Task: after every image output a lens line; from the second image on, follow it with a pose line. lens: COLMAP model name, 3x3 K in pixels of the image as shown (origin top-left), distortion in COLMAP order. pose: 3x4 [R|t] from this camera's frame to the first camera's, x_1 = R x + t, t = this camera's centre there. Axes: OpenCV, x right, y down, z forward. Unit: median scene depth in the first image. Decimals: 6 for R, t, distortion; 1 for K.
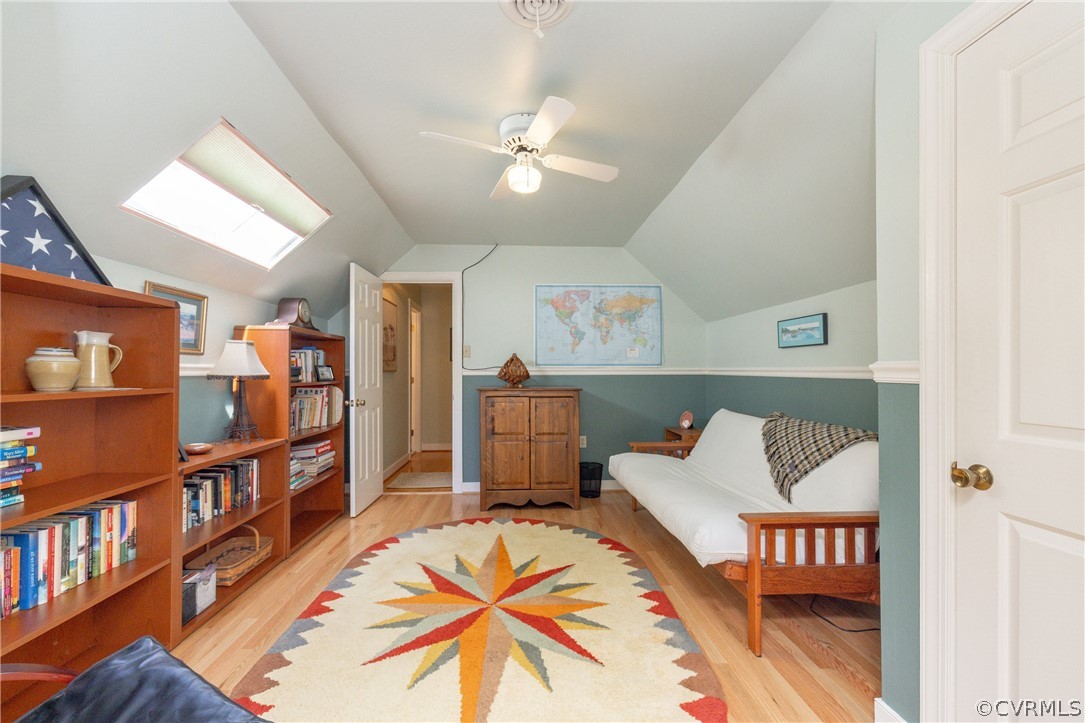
lens RADIAL K [[461.8, 0, 538.0], [0, 461.8, 367.3], [0, 0, 1]] dist [0.000972, -0.000101]
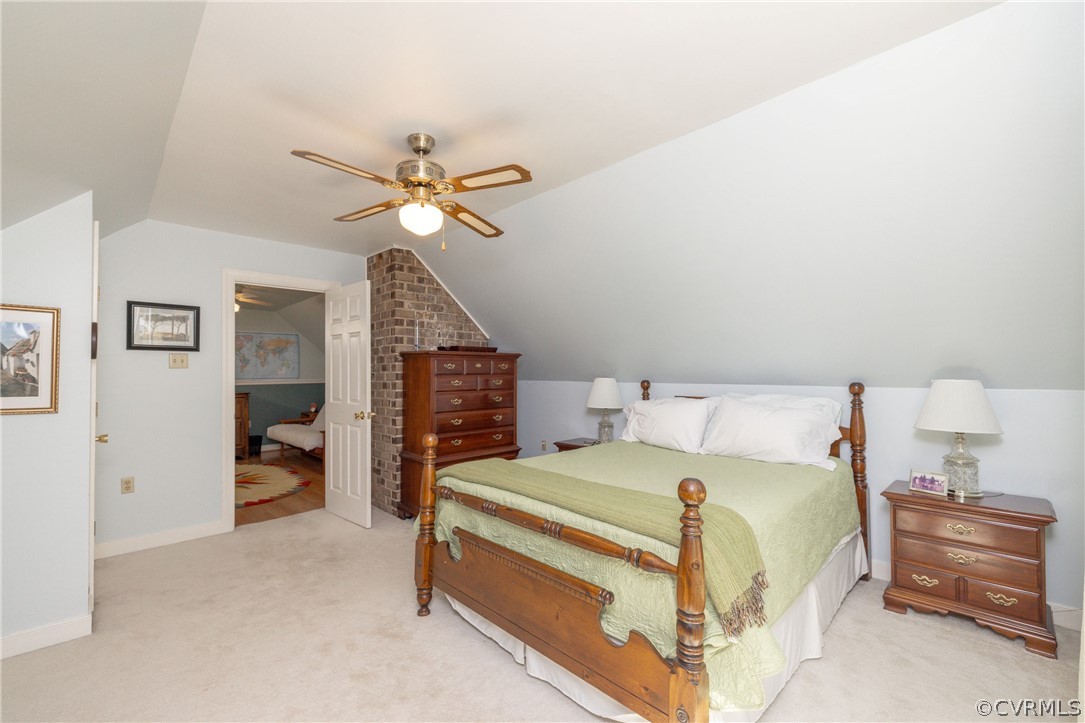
lens RADIAL K [[461.8, 0, 533.0], [0, 461.8, 368.6], [0, 0, 1]] dist [0.000972, -0.000101]
pose [[0.766326, -0.002974, 0.642445, -0.192077], [0.002468, 0.999996, 0.001685, -0.043920], [-0.642447, 0.000294, 0.766330, -0.971829]]
